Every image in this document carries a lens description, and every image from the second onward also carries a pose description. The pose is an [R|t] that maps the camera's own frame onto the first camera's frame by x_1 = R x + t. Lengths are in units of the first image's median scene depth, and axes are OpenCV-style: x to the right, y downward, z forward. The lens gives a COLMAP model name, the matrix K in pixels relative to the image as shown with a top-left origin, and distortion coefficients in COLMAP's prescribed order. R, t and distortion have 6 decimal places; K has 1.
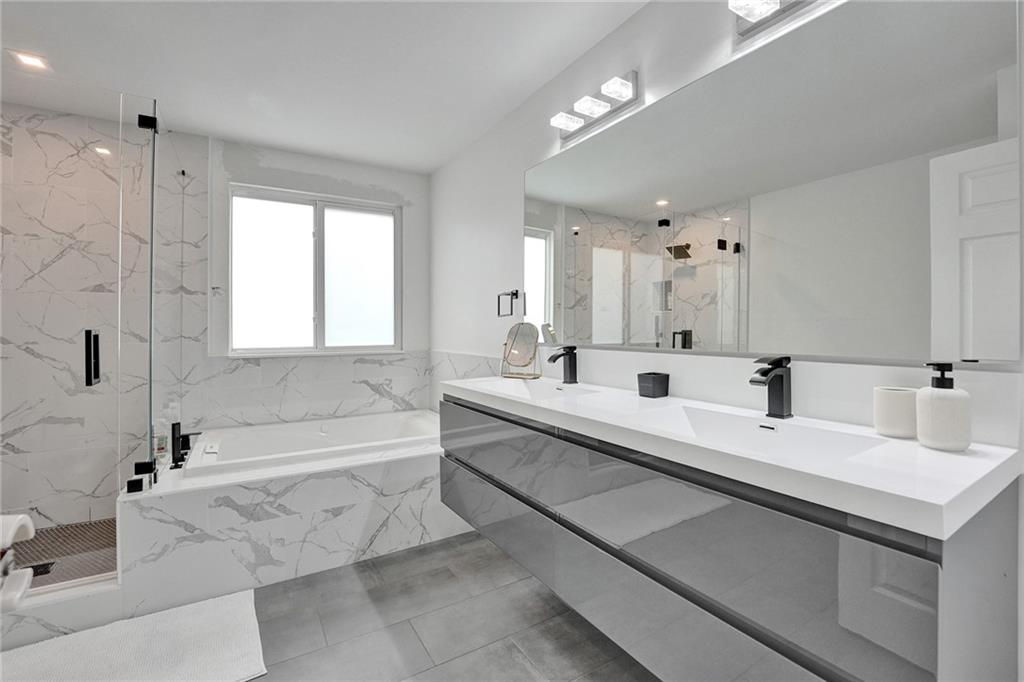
lens RADIAL K [[444.7, 0, 520.4], [0, 444.7, 326.4], [0, 0, 1]] dist [-0.020791, -0.000210]
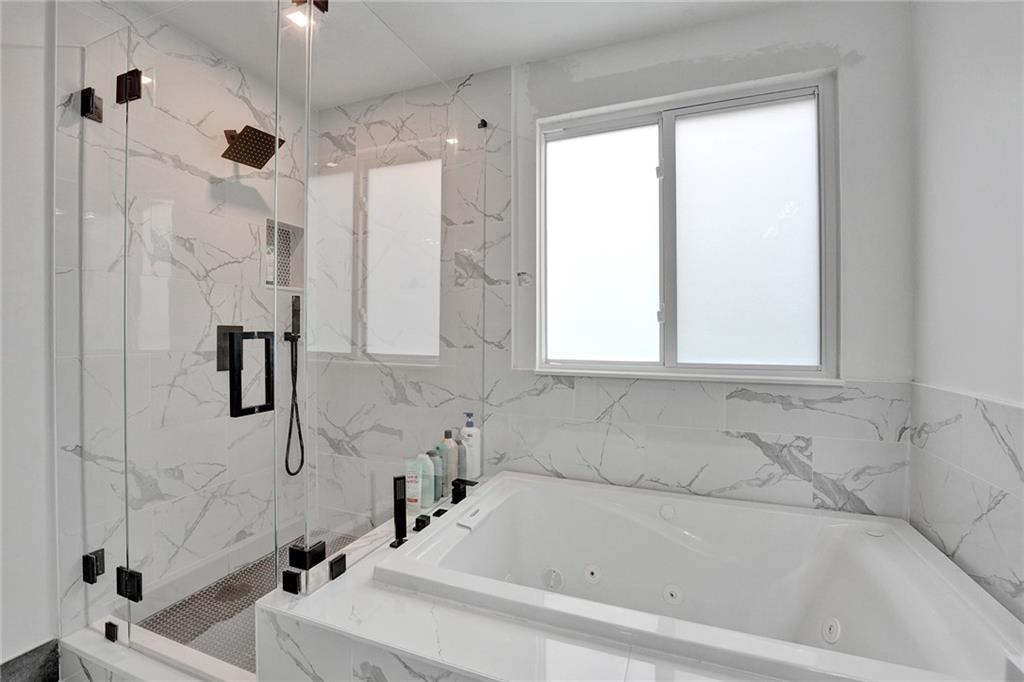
lens RADIAL K [[444.7, 0, 513.0], [0, 444.7, 330.2], [0, 0, 1]] dist [-0.020791, -0.000210]
pose [[0.594067, 0.001916, -0.804413, -0.108006], [-0.001081, 0.999998, 0.001583, 0.002669], [0.804415, -0.000071, 0.594068, 0.494608]]
